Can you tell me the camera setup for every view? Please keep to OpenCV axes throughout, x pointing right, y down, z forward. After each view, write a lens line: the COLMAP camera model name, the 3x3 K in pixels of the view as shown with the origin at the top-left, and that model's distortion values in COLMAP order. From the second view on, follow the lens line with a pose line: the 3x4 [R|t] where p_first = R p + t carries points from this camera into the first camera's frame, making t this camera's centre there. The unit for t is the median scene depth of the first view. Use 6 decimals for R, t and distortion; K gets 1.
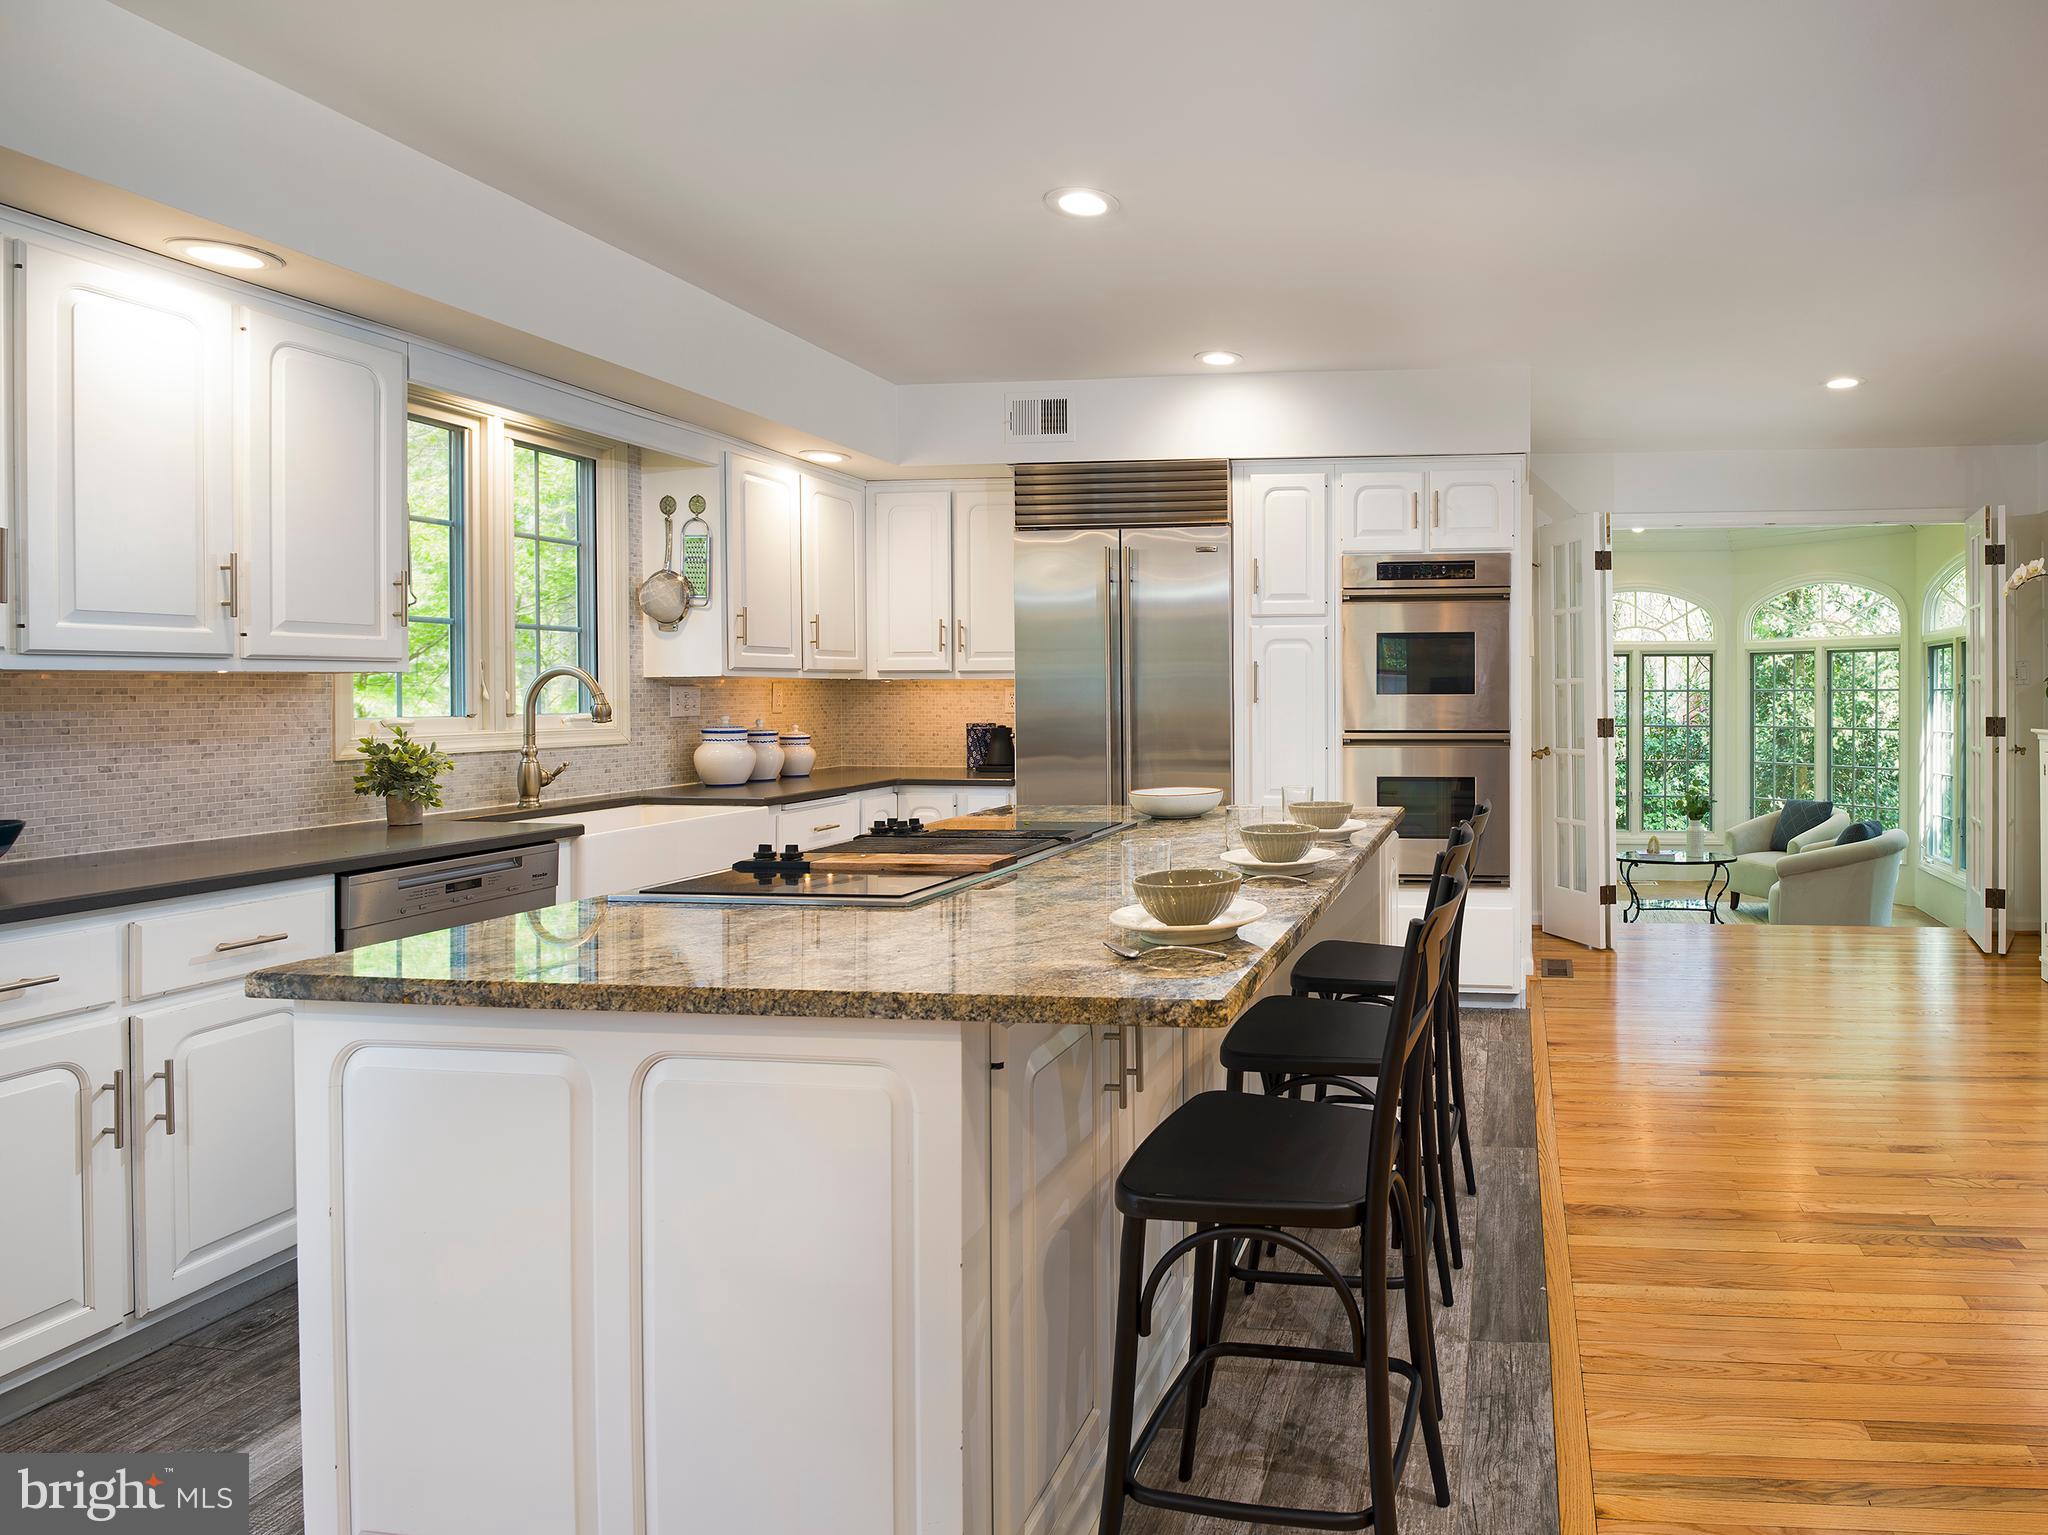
lens RADIAL K [[1116.1, 0, 1296.7], [0, 1116.1, 690.2], [0, 0, 1]] dist [-0.004837, -0.009914]
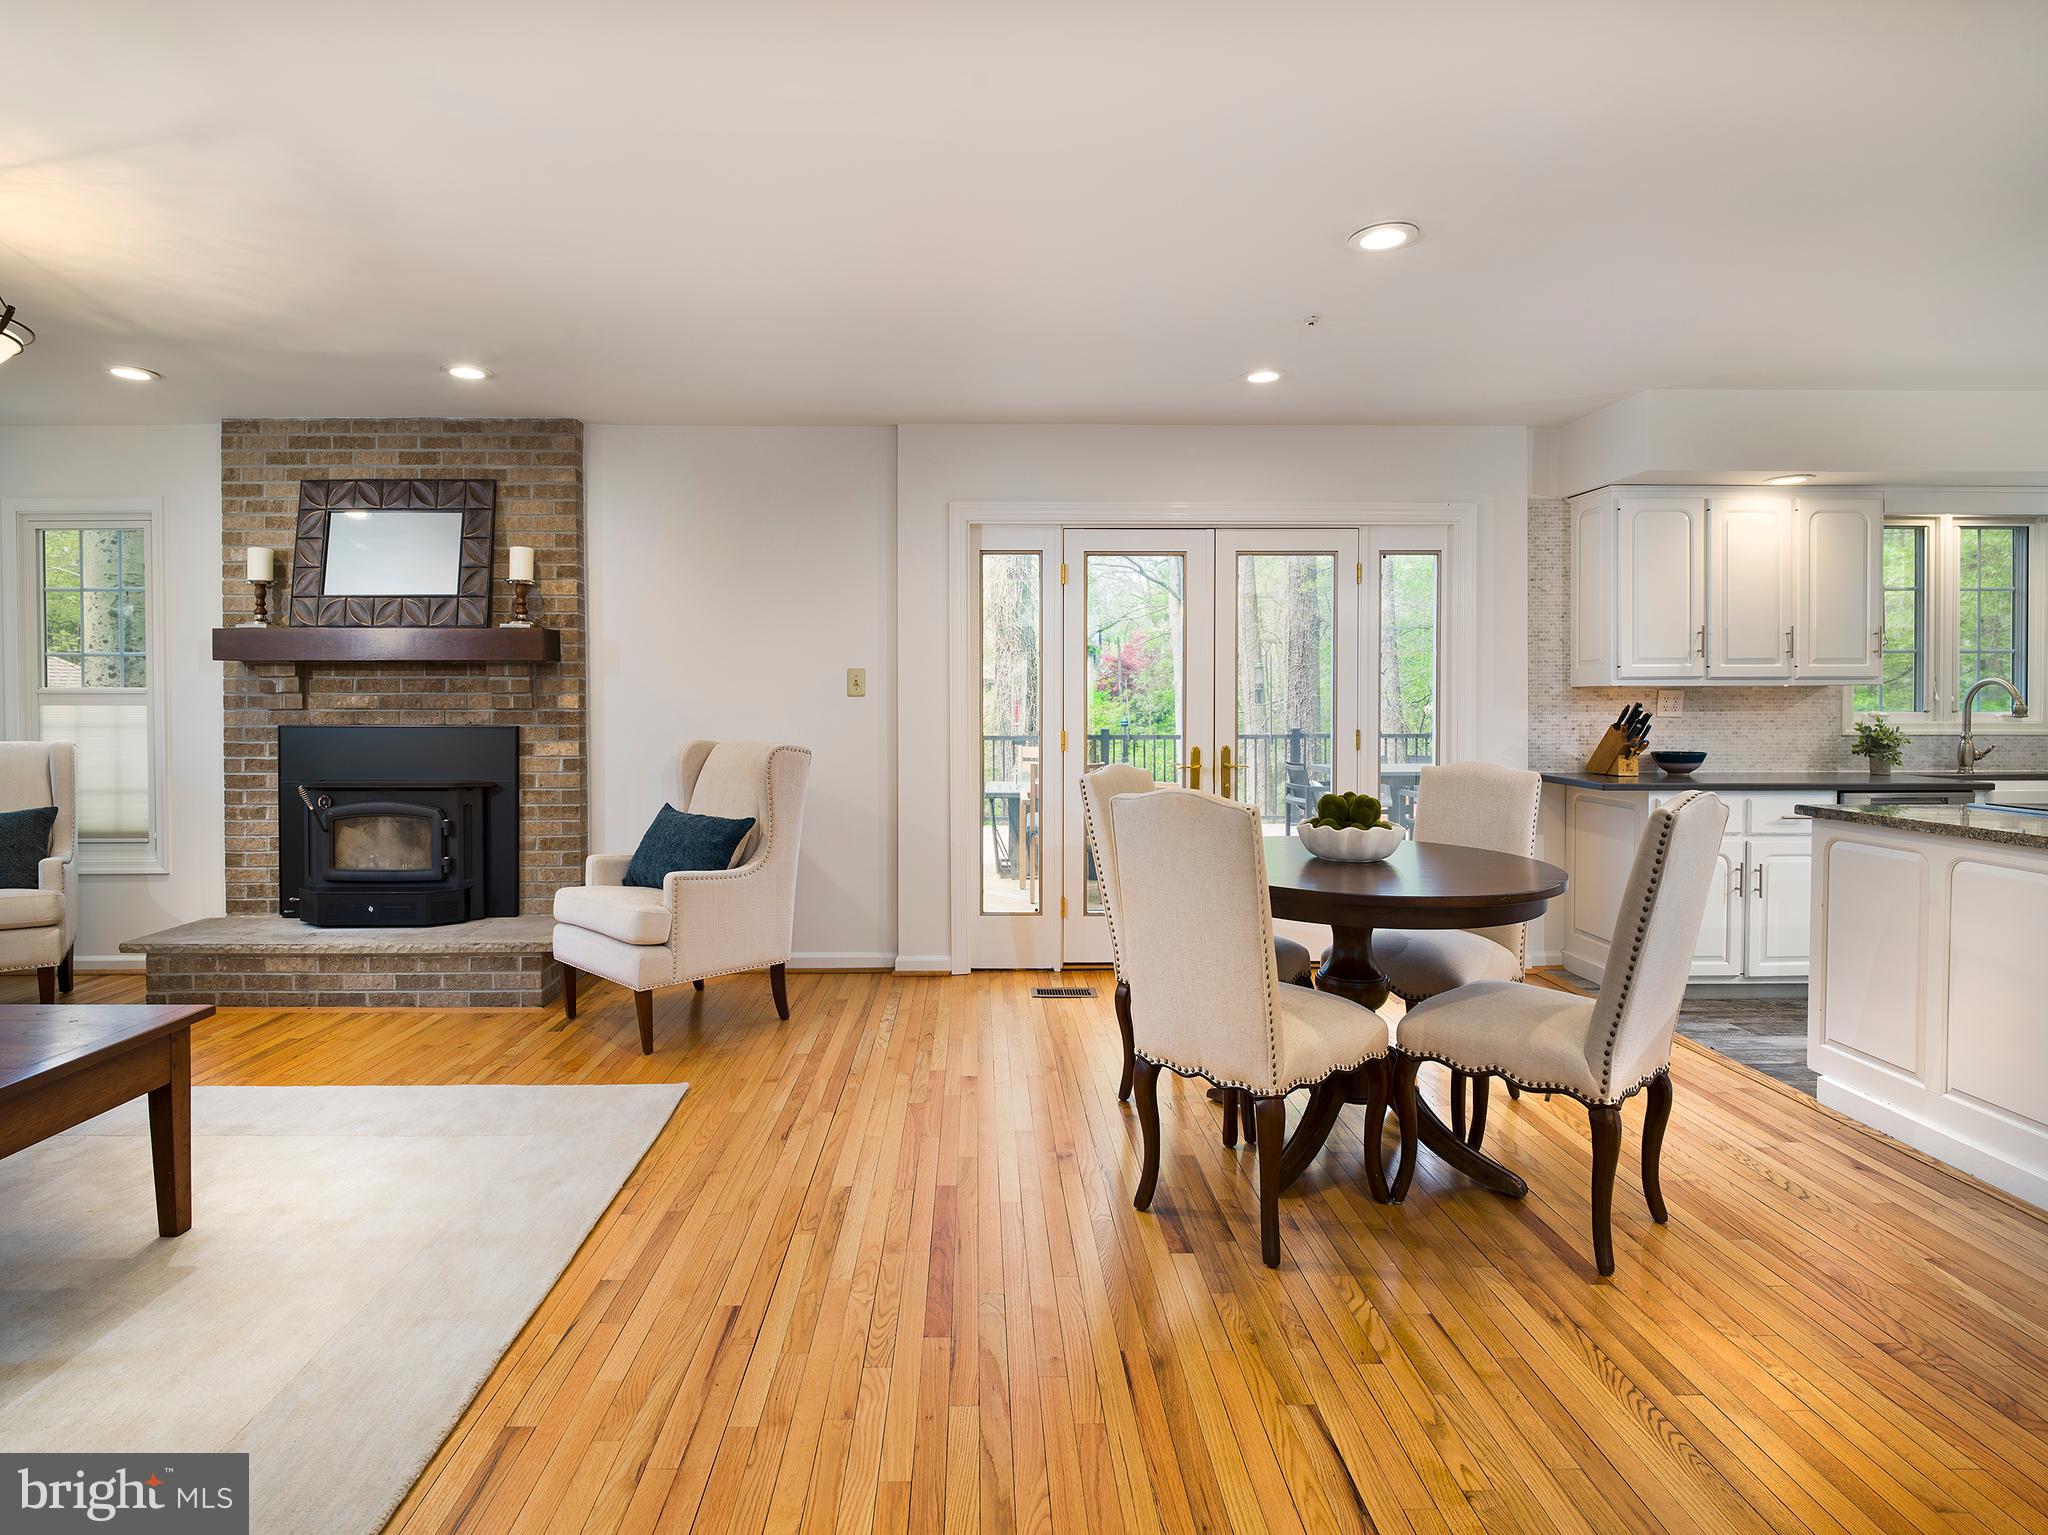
lens RADIAL K [[1041.5, 0, 1061.9], [0, 1041.5, 720.9], [0, 0, 1]] dist [0.003037, -0.009855]
pose [[0.206073, 0.024342, -0.978234, 0.345890], [0.000844, 0.999686, 0.025054, -0.000529], [0.978536, -0.005988, 0.205988, -0.388390]]
